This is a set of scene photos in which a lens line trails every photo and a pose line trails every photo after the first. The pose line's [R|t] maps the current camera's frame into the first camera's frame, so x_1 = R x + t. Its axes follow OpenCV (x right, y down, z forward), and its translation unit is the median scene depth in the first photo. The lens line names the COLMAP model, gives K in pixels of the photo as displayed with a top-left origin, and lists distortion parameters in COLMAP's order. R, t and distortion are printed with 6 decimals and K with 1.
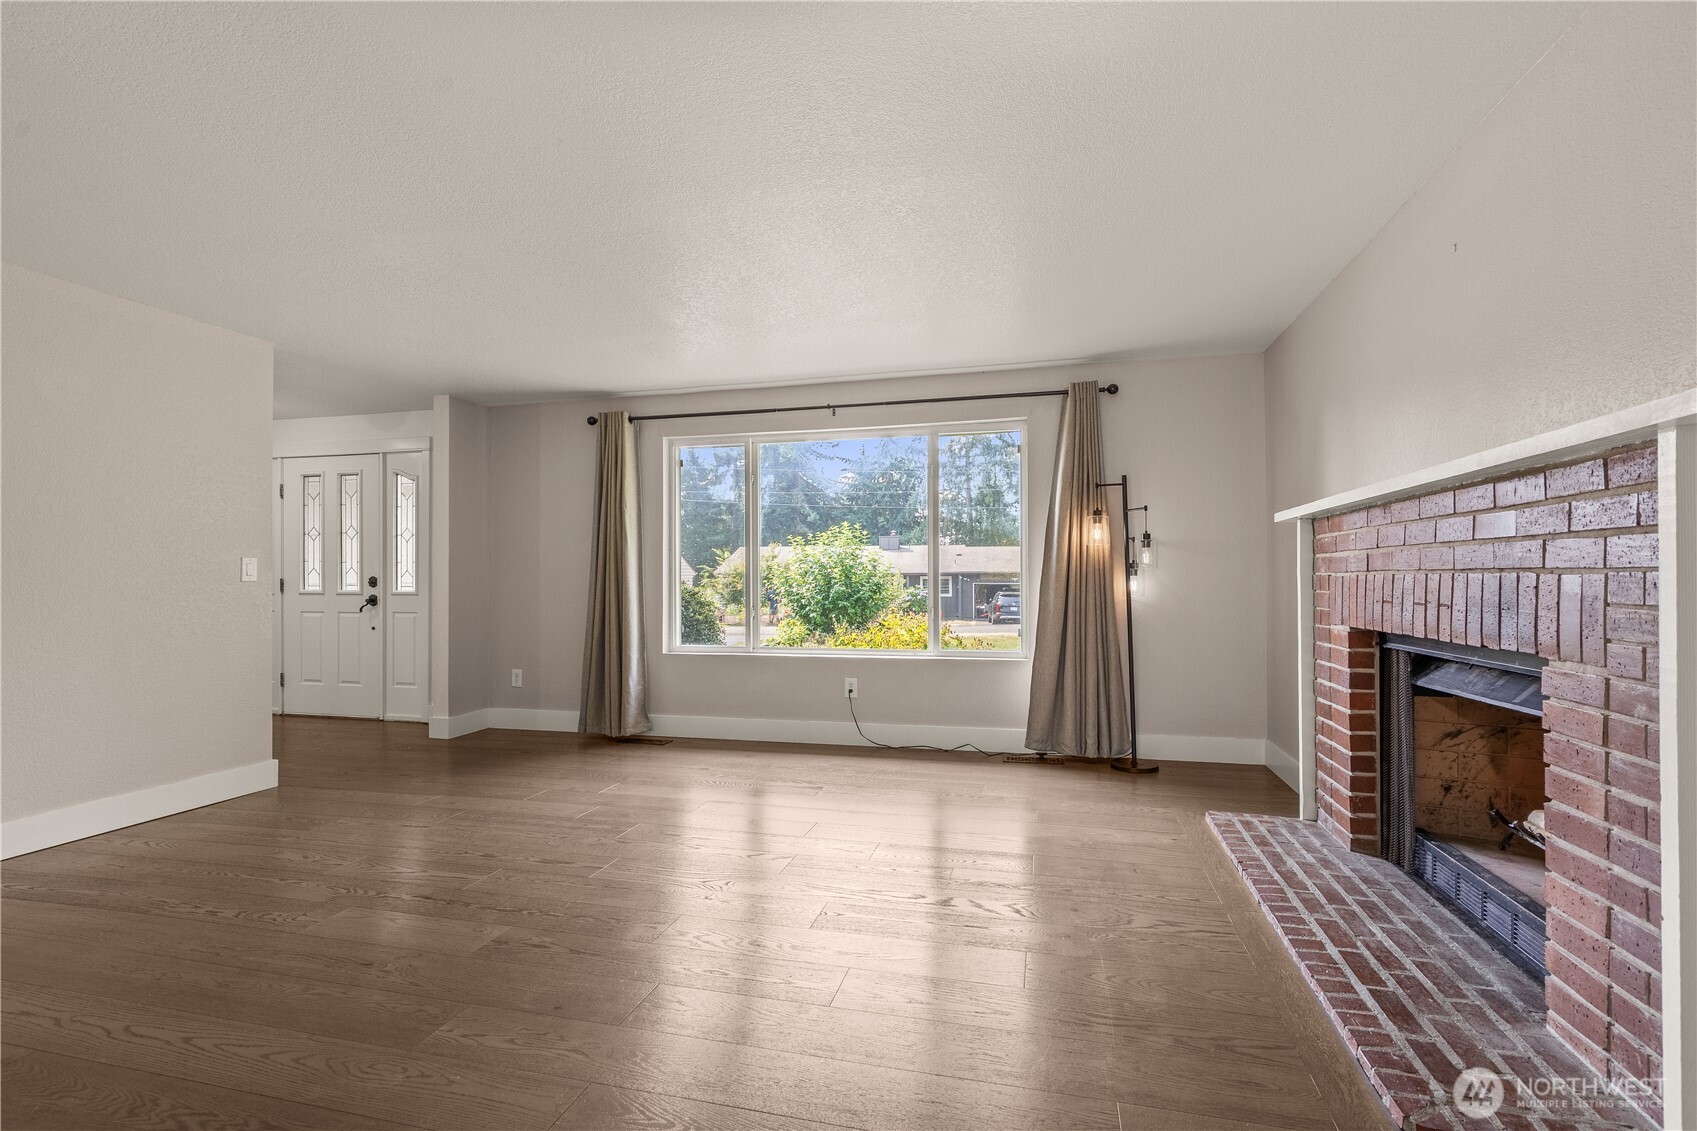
lens RADIAL K [[778.6, 0, 797.2], [0, 778.6, 588.2], [0, 0, 1]] dist [-0.004826, 0.003011]
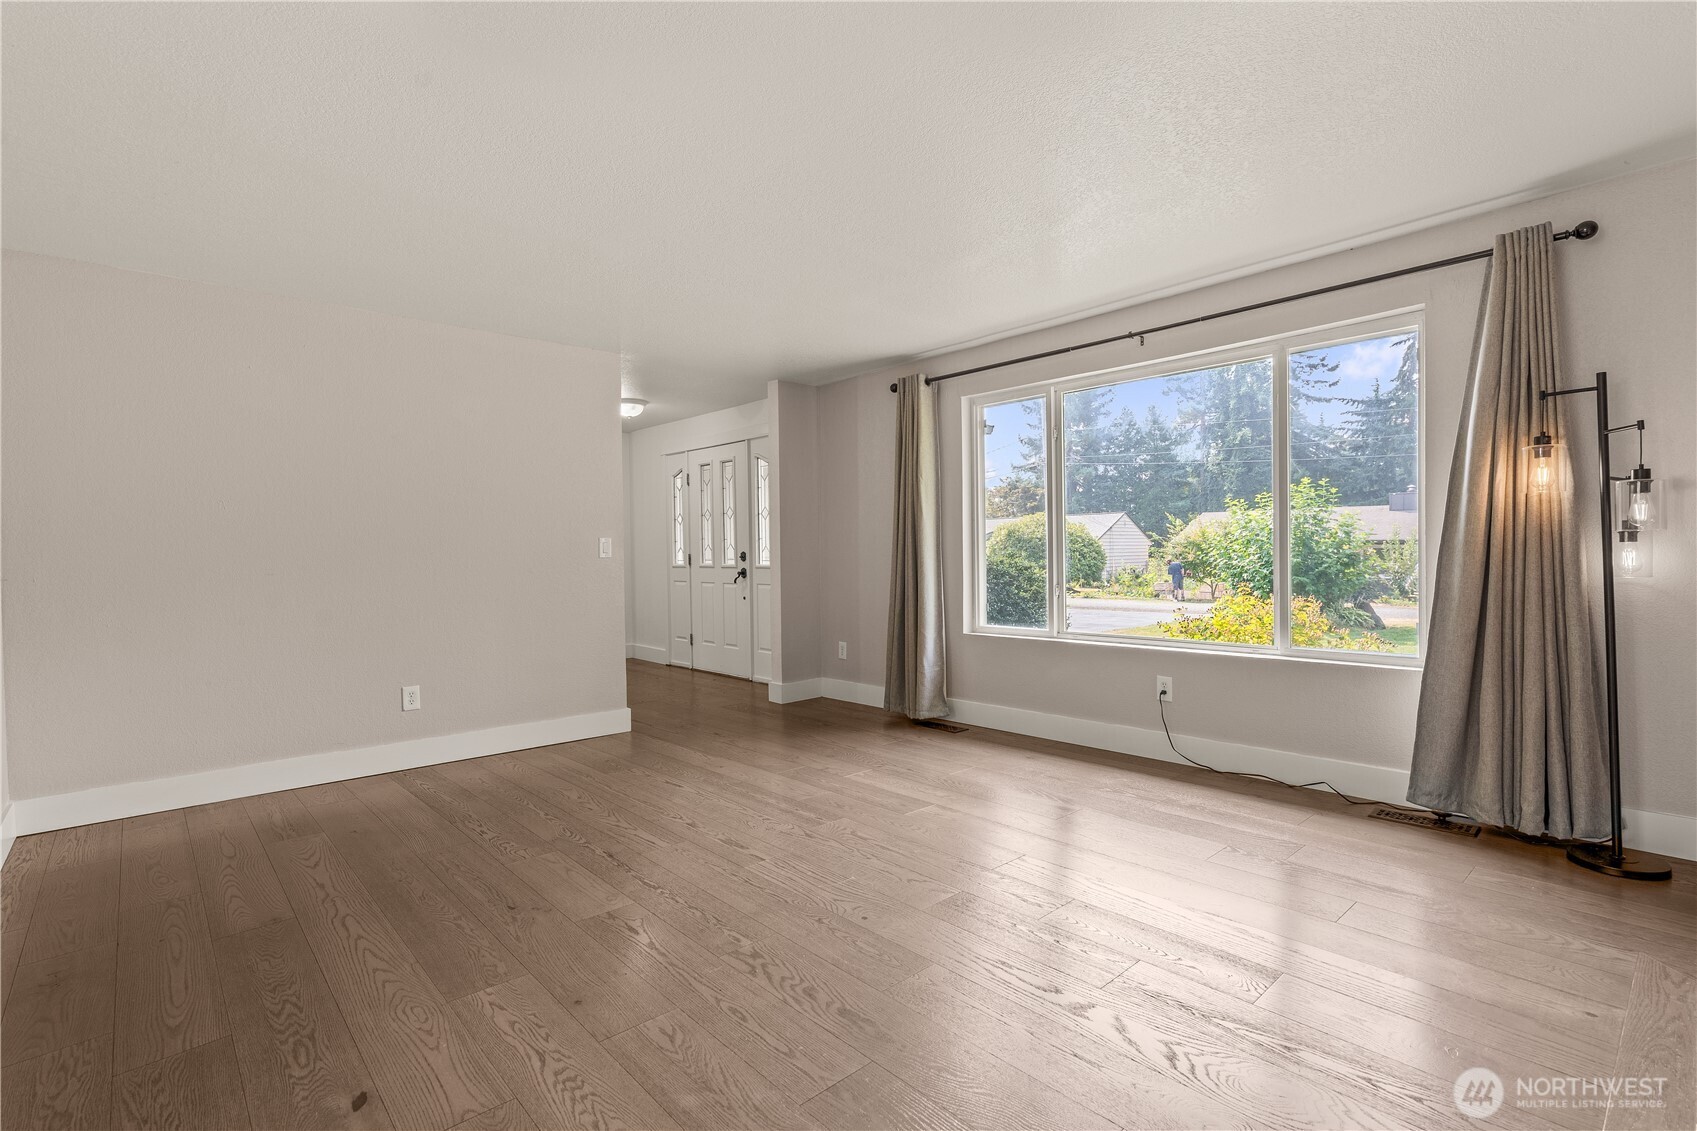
lens RADIAL K [[778.6, 0, 849.3], [0, 778.6, 574.8], [0, 0, 1]] dist [-0.004826, 0.003011]
pose [[0.848424, 0.007341, -0.529266, 0.219135], [0.003041, 0.999820, 0.018744, -0.003154], [0.529308, -0.017512, 0.848249, 0.167680]]
